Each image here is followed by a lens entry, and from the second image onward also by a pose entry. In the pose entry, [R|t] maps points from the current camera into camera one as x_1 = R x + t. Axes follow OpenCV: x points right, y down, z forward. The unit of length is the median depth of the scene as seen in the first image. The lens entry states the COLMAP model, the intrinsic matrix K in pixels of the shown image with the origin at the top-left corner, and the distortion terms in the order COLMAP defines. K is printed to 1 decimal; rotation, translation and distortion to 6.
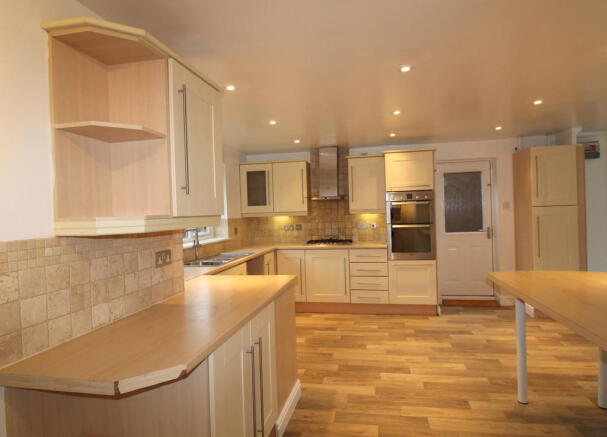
lens RADIAL K [[362.4, 0, 303.5], [0, 362.4, 218.5], [0, 0, 1]] dist [-0.000105, 0.000041]
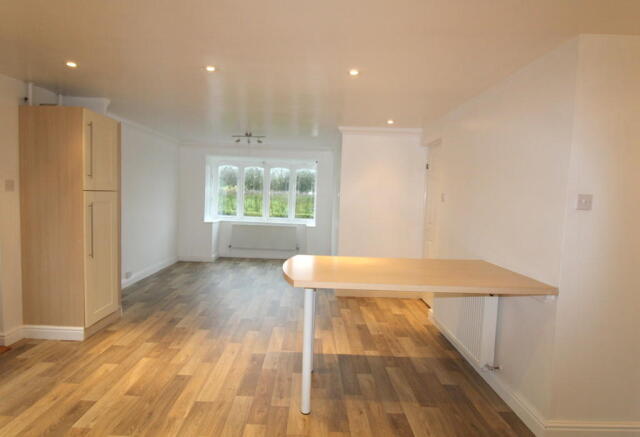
lens RADIAL K [[328.7, 0, 320.0], [0, 328.7, 218.5], [0, 0, 1]] dist [-0.001036, -0.000208]
pose [[-0.202901, -0.030539, 0.978723, -0.124604], [-0.011734, 0.999518, 0.028755, -0.000732], [-0.979129, -0.005649, -0.203161, 0.738726]]
